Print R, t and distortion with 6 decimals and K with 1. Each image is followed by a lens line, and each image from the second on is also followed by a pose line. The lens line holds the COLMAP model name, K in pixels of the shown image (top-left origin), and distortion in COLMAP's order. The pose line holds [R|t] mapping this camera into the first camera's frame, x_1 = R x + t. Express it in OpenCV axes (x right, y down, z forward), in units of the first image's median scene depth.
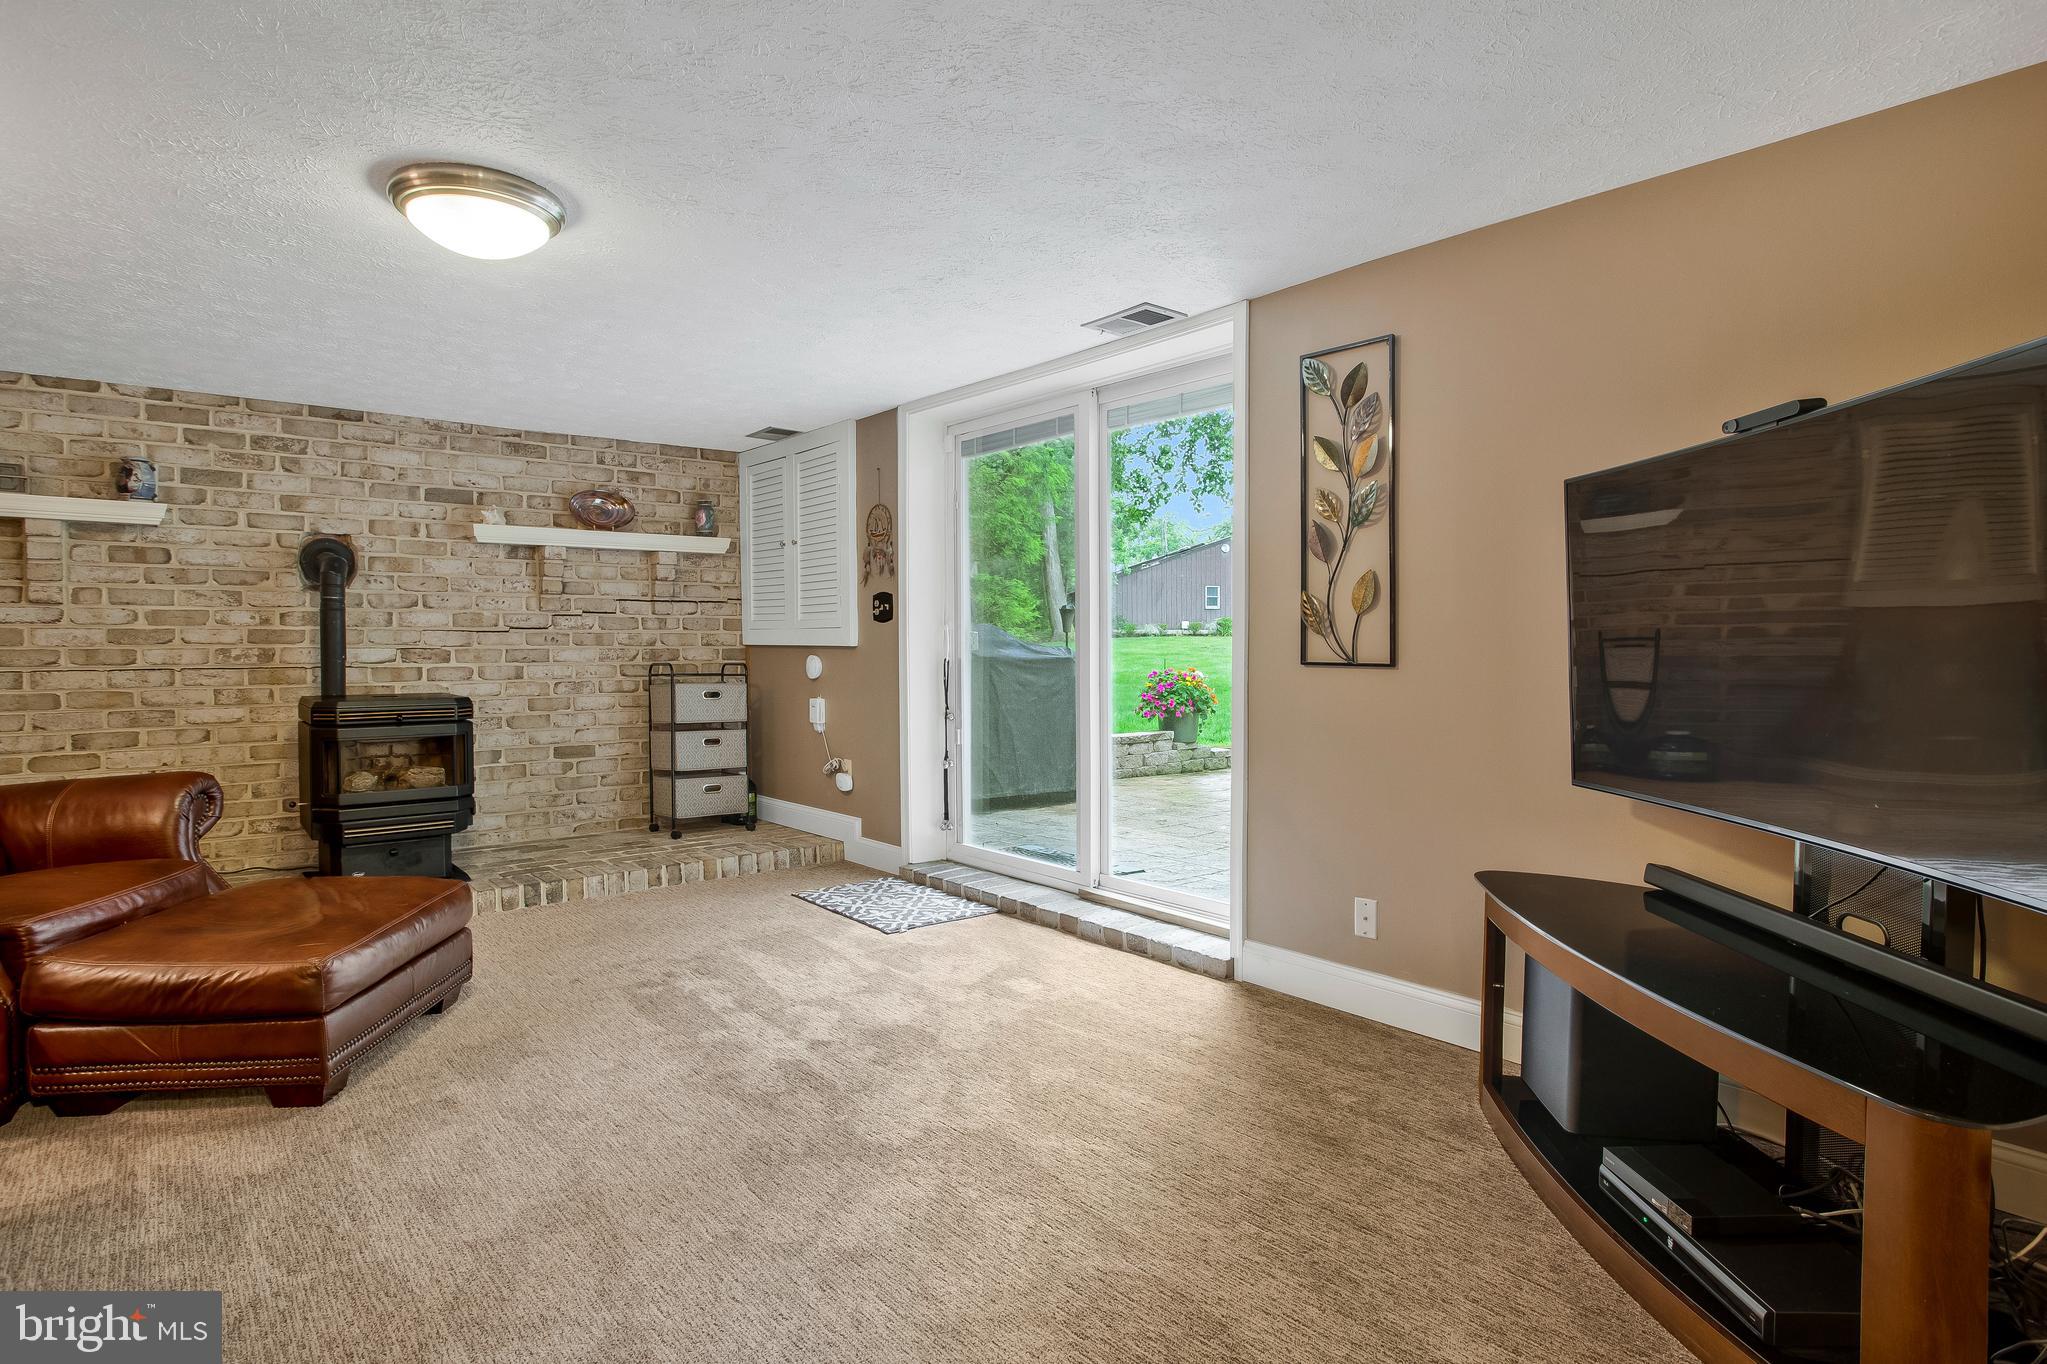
lens RADIAL K [[1001.5, 0, 1023.5], [0, 1001.5, 682.0], [0, 0, 1]] dist [-0.004267, 0.000354]
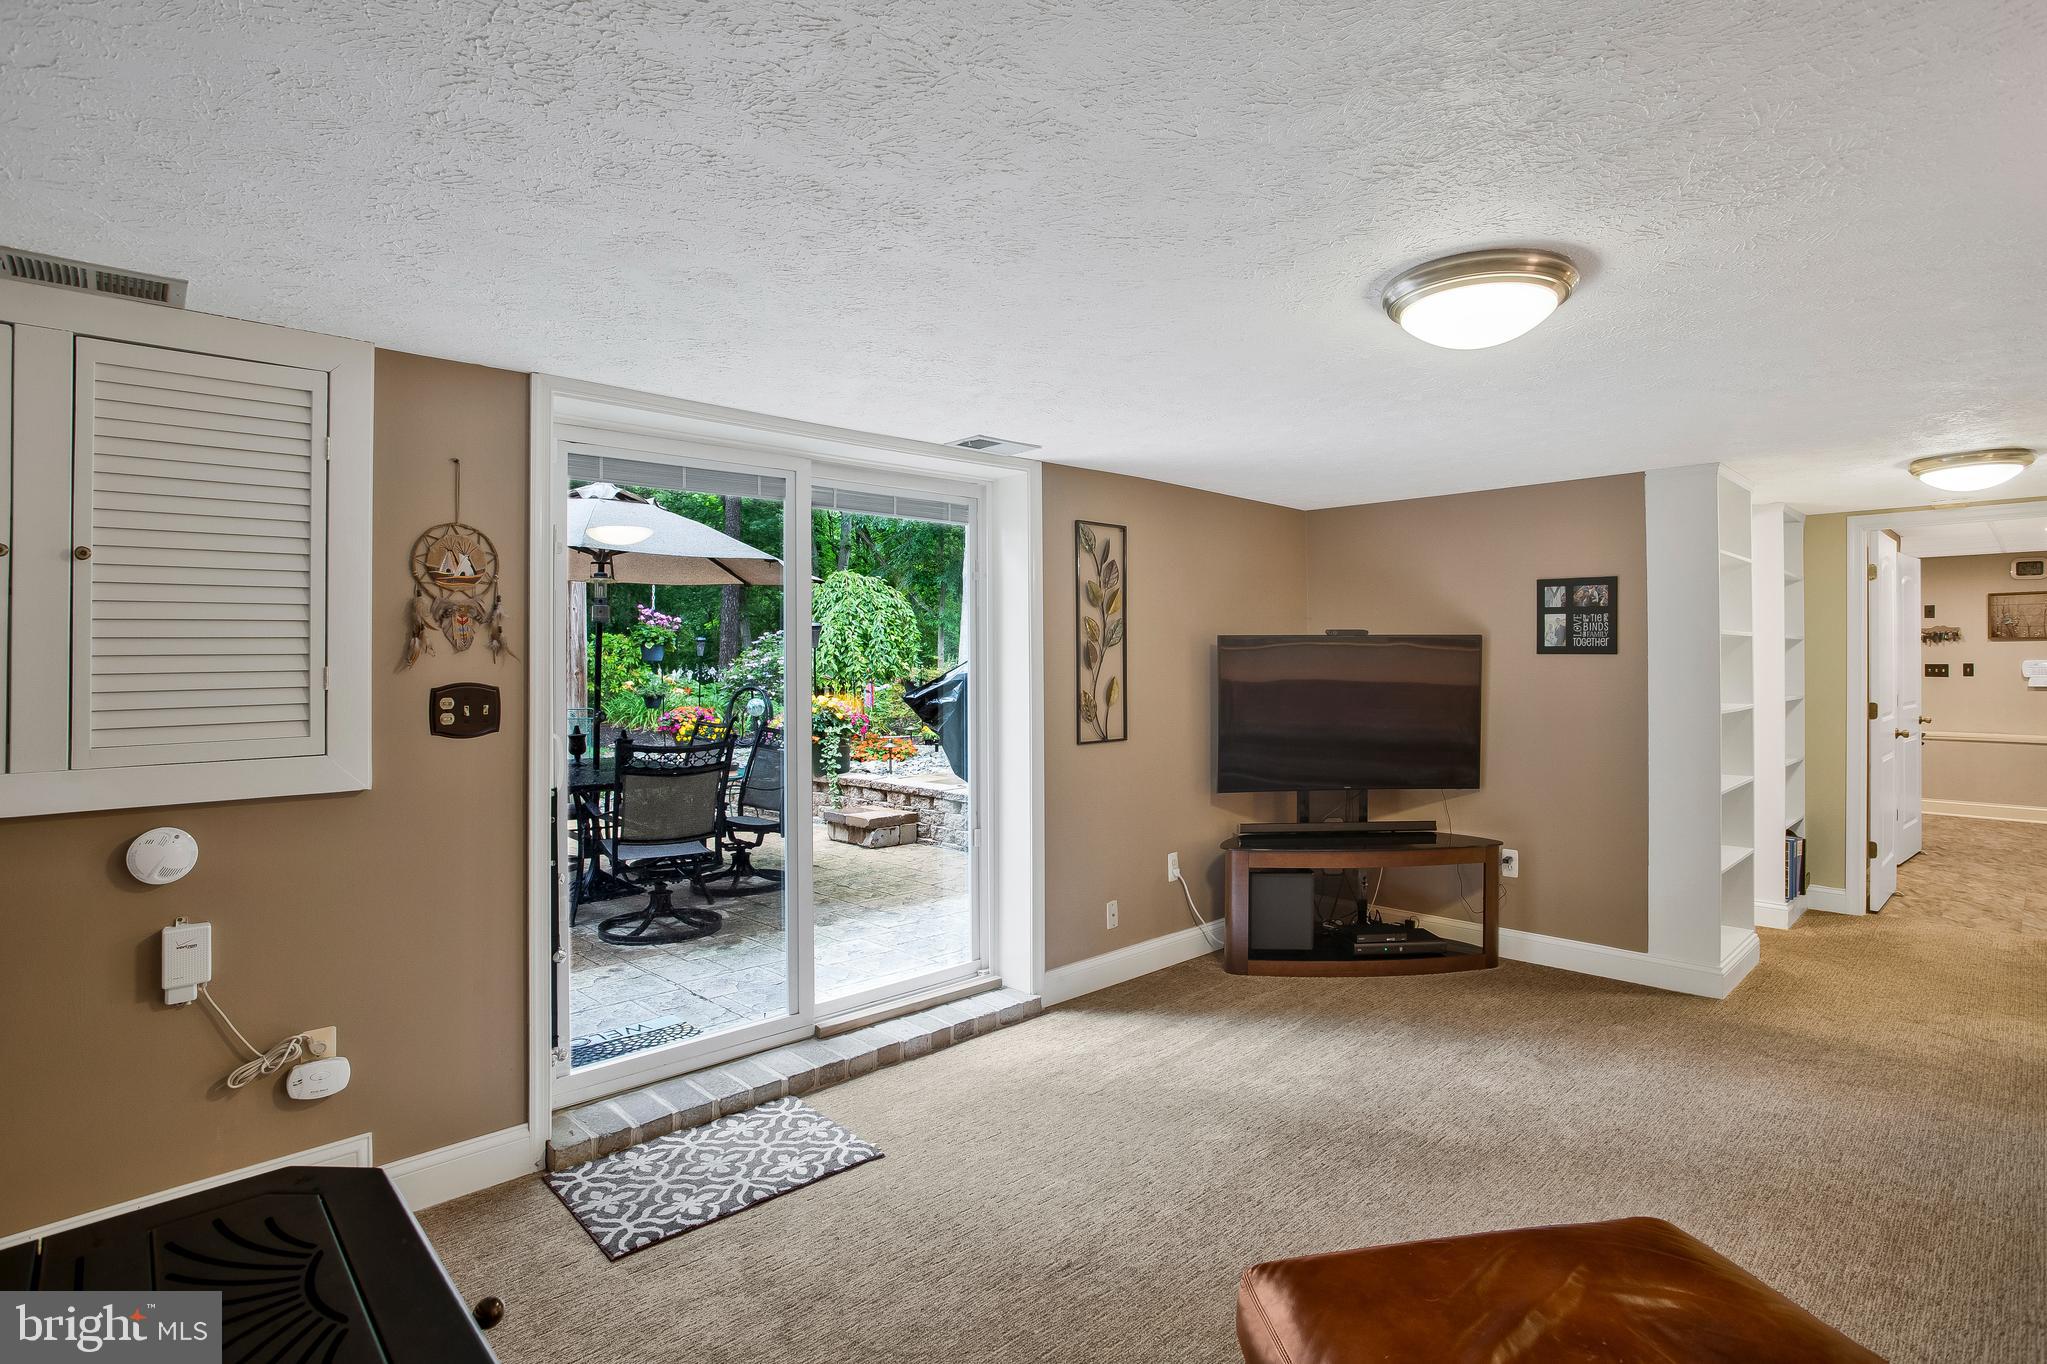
lens RADIAL K [[1045.1, 0, 1017.1], [0, 1045.1, 618.6], [0, 0, 1]] dist [-0.050259, 0.020067]
pose [[-0.027618, 0.035422, 0.998991, -1.147295], [0.049414, 0.998199, -0.034027, -0.144866], [-0.998396, 0.048424, -0.029318, 1.130713]]
